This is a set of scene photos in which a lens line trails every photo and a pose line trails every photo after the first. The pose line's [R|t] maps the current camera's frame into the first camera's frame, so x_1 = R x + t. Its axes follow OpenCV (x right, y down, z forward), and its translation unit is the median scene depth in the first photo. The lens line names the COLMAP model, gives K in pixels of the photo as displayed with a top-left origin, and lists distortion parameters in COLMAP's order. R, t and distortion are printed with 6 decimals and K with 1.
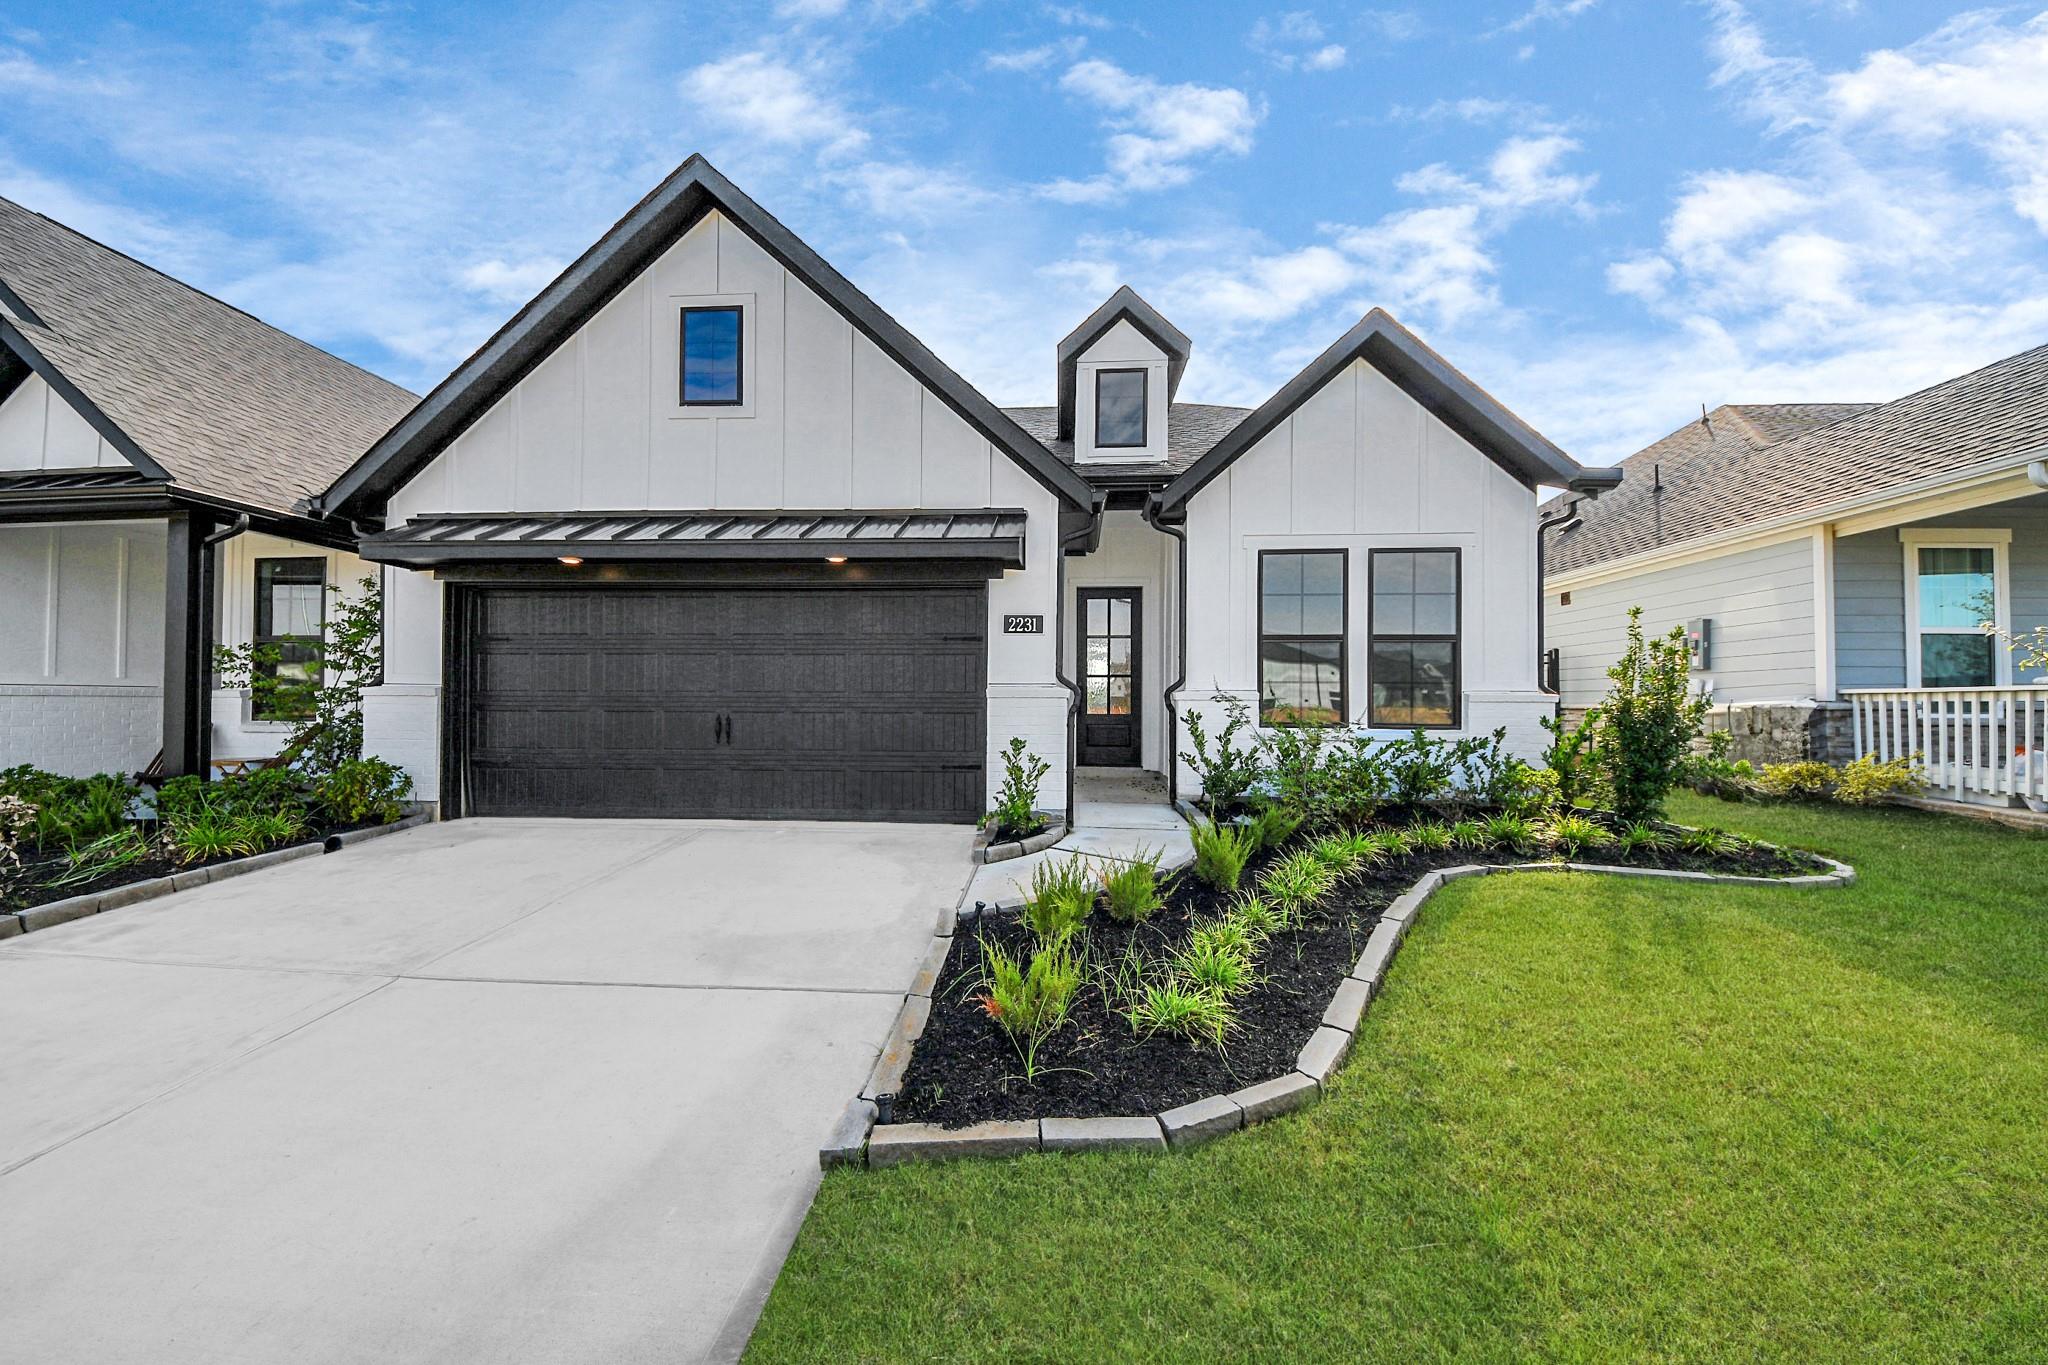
lens RADIAL K [[741.6, 0, 1021.3], [0, 741.6, 690.0], [0, 0, 1]] dist [0.035704, -0.023748]
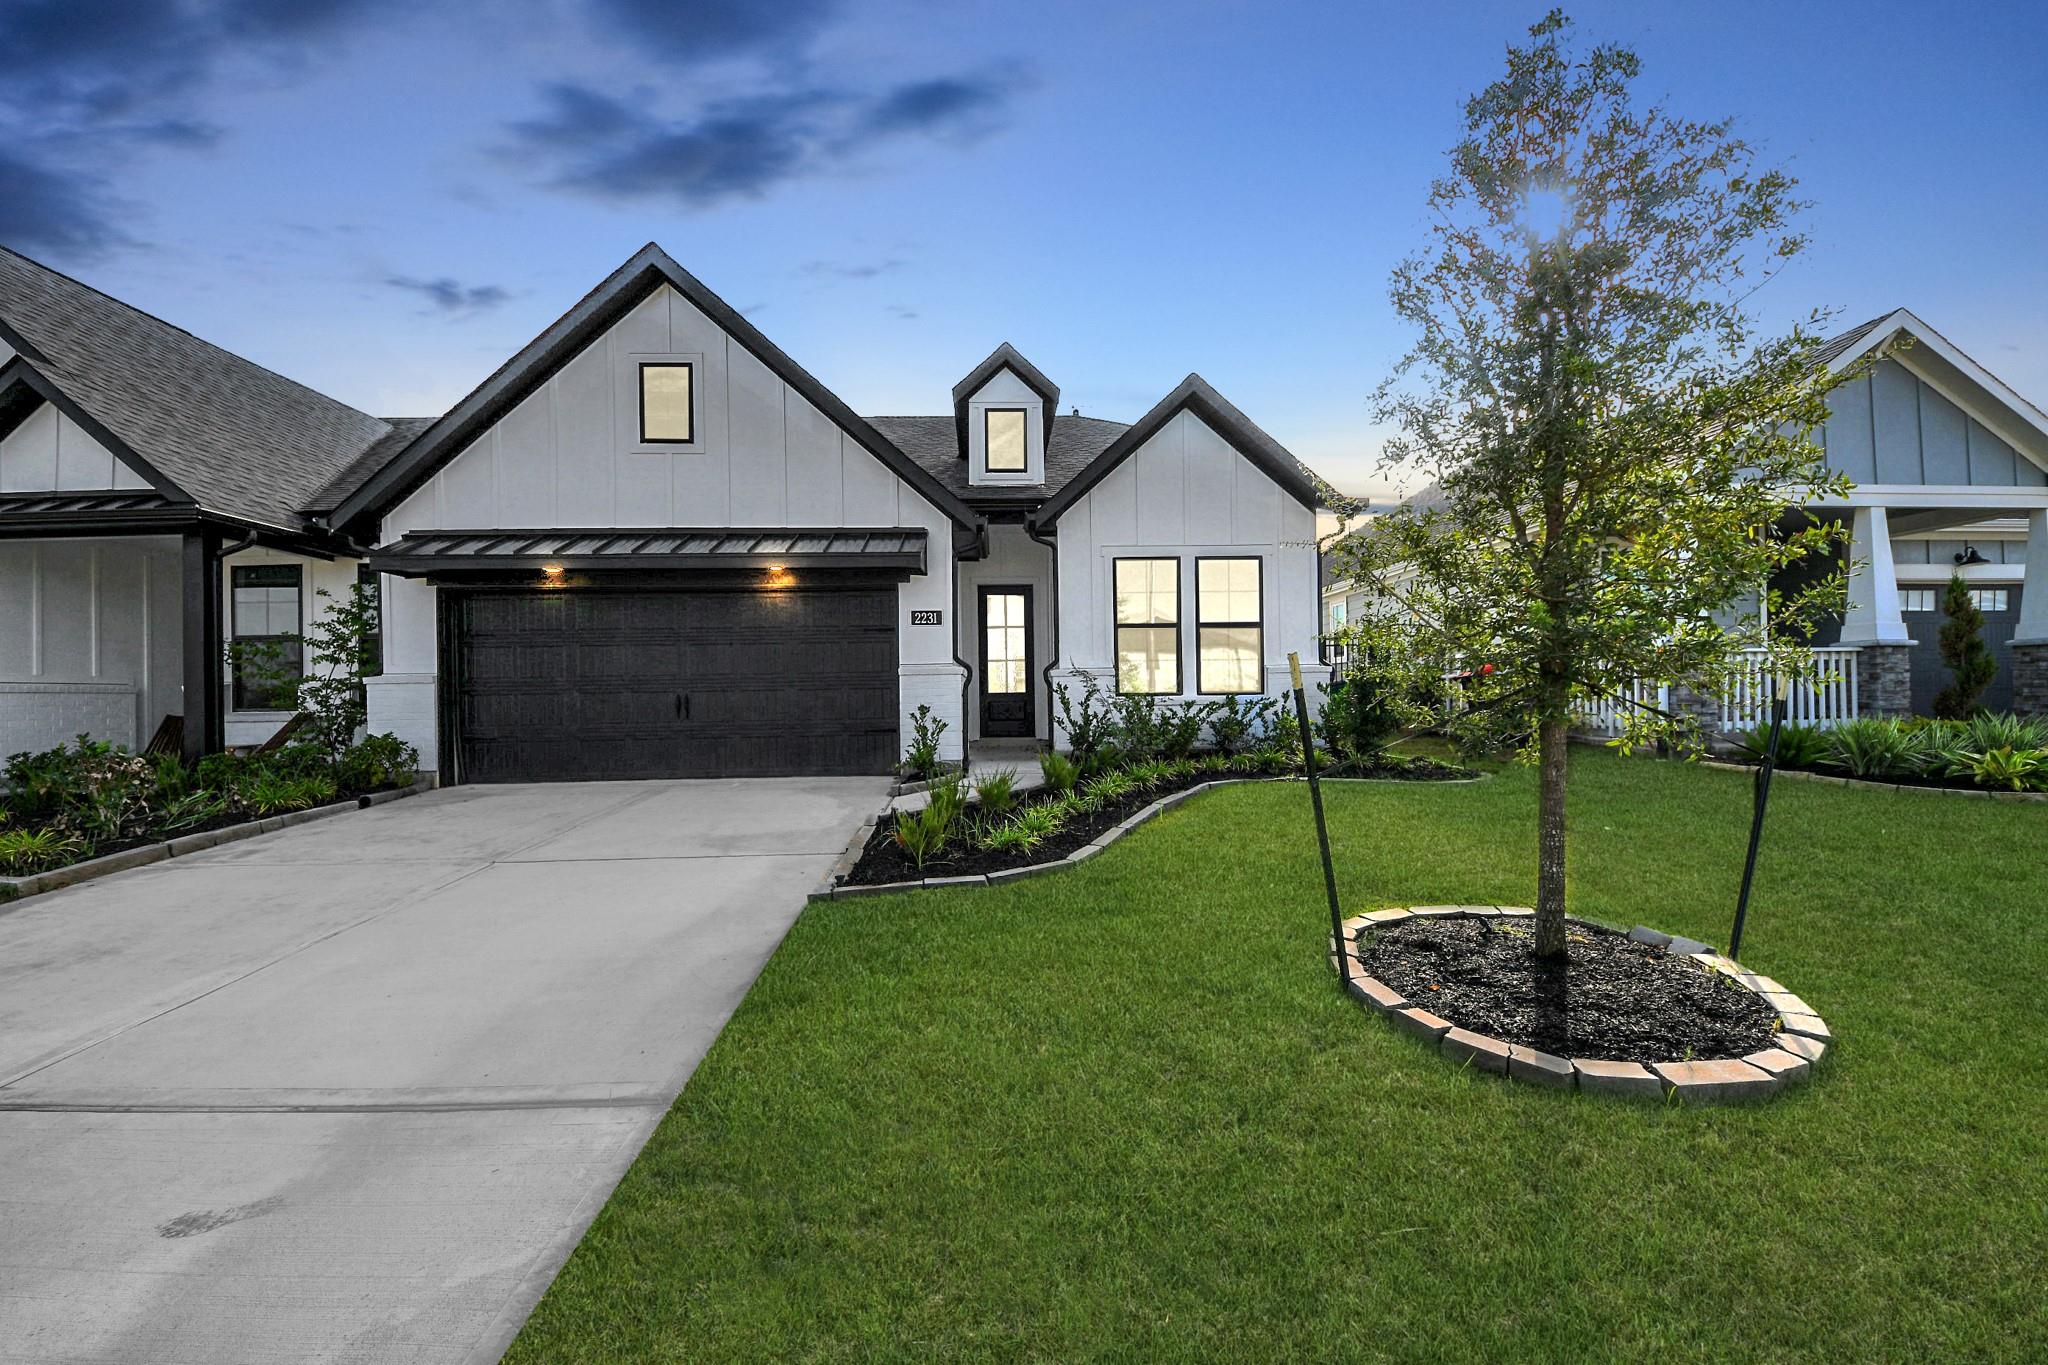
lens RADIAL K [[778.8, 0, 1024.0], [0, 778.8, 682.5], [0, 0, 1]] dist [0.041651, -0.025782]
pose [[0.994439, -0.020473, 0.103302, 0.027797], [0.020535, 0.999789, 0.000460, 0.025521], [-0.103290, 0.001664, 0.994650, -0.349401]]
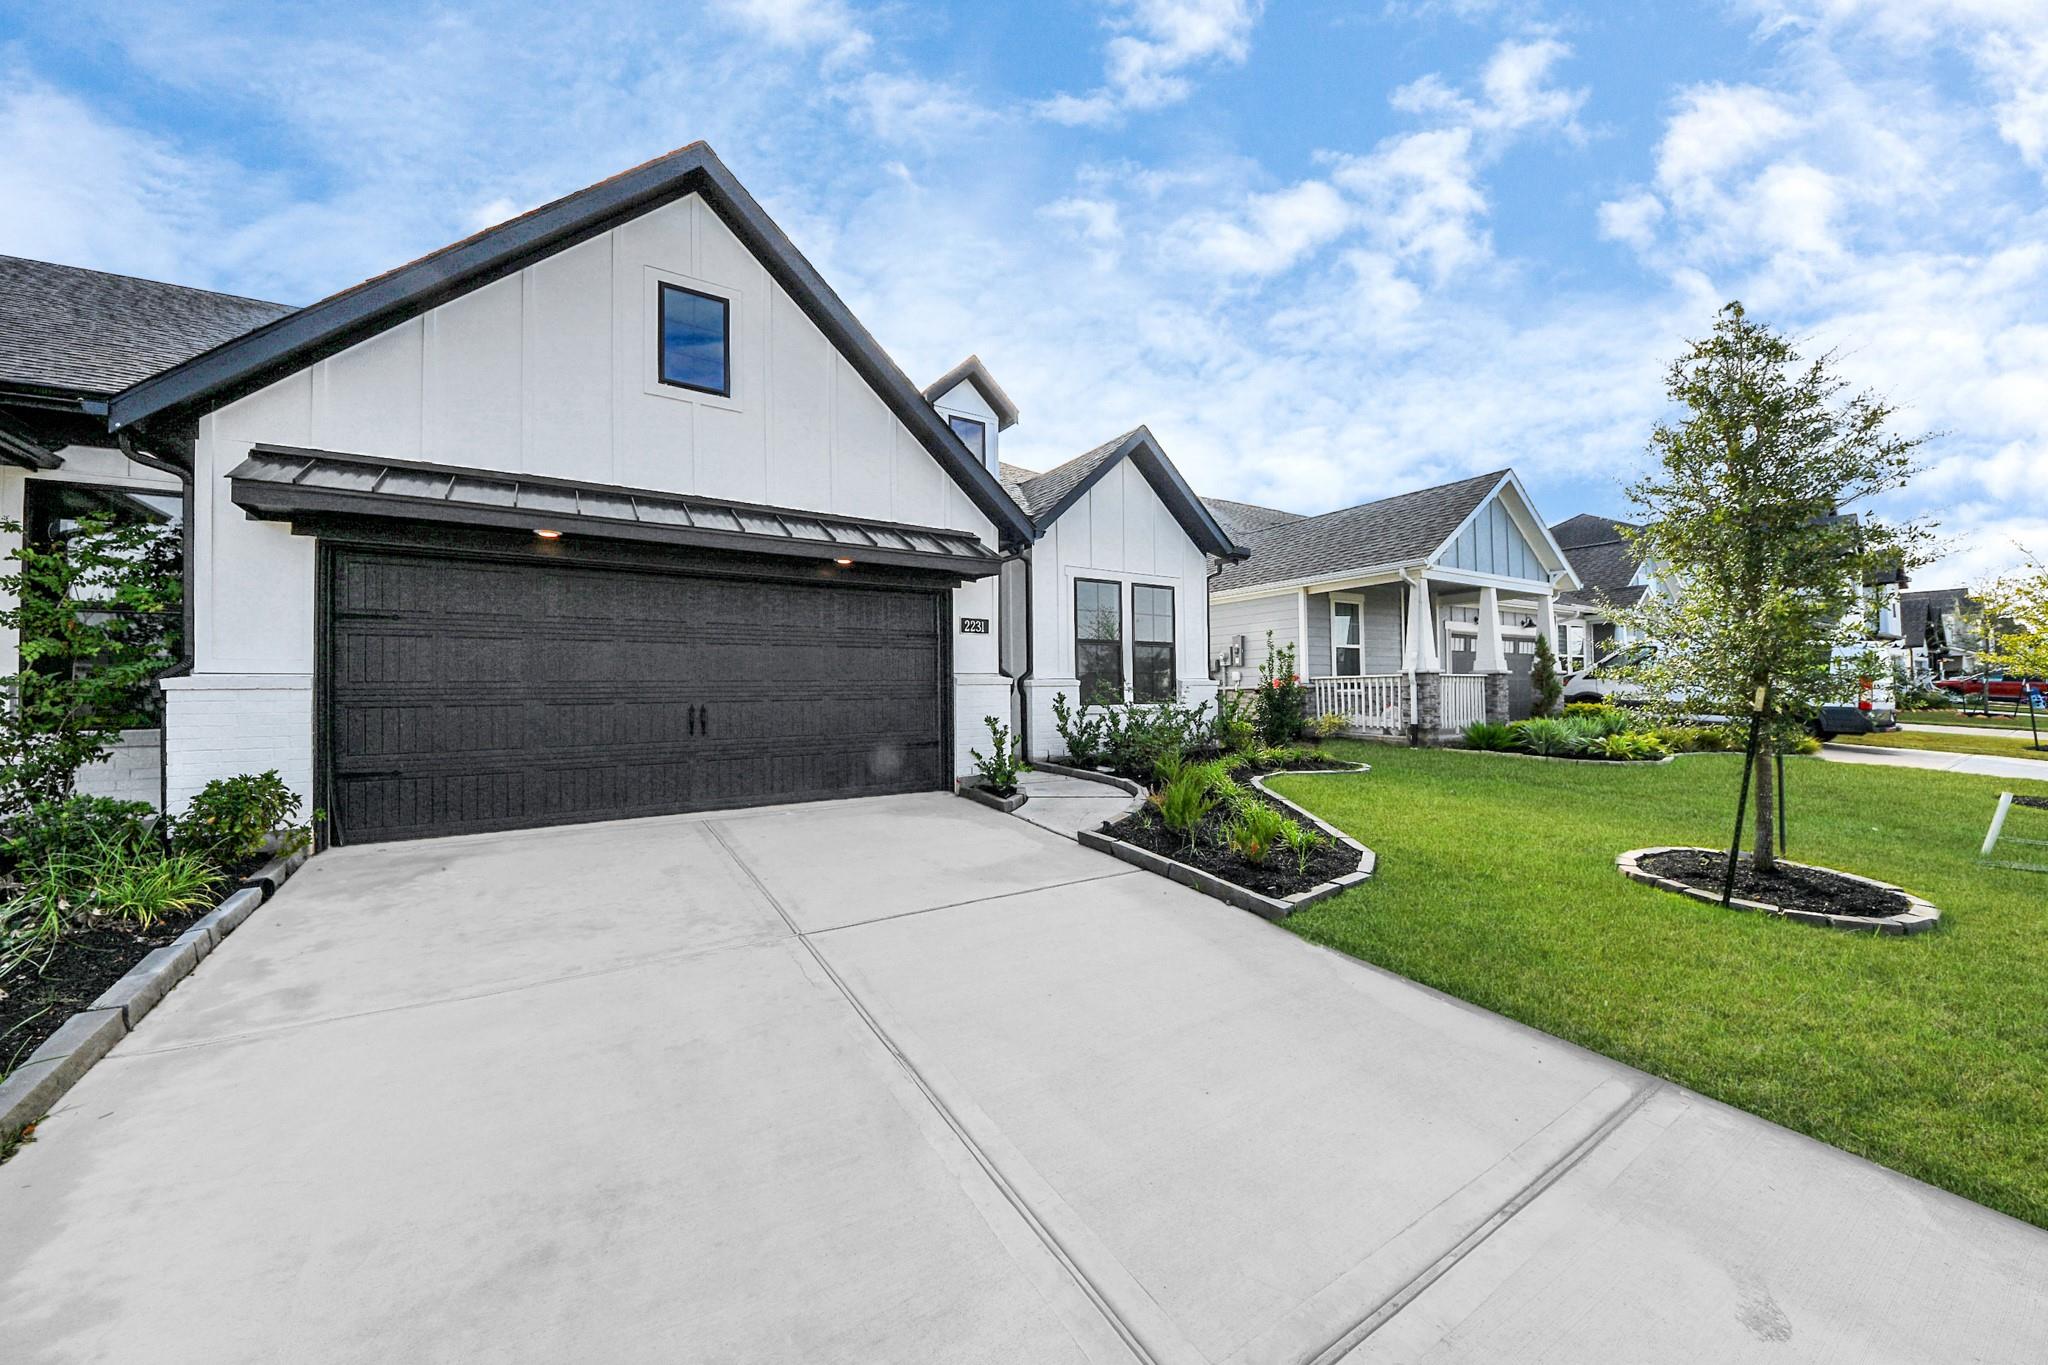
lens RADIAL K [[741.6, 0, 1021.3], [0, 741.6, 690.0], [0, 0, 1]] dist [0.035704, -0.023748]
pose [[0.796961, -0.013104, 0.603889, -0.659793], [0.007372, 0.999901, 0.011969, 0.004796], [-0.603986, -0.005088, 0.796979, -0.043801]]
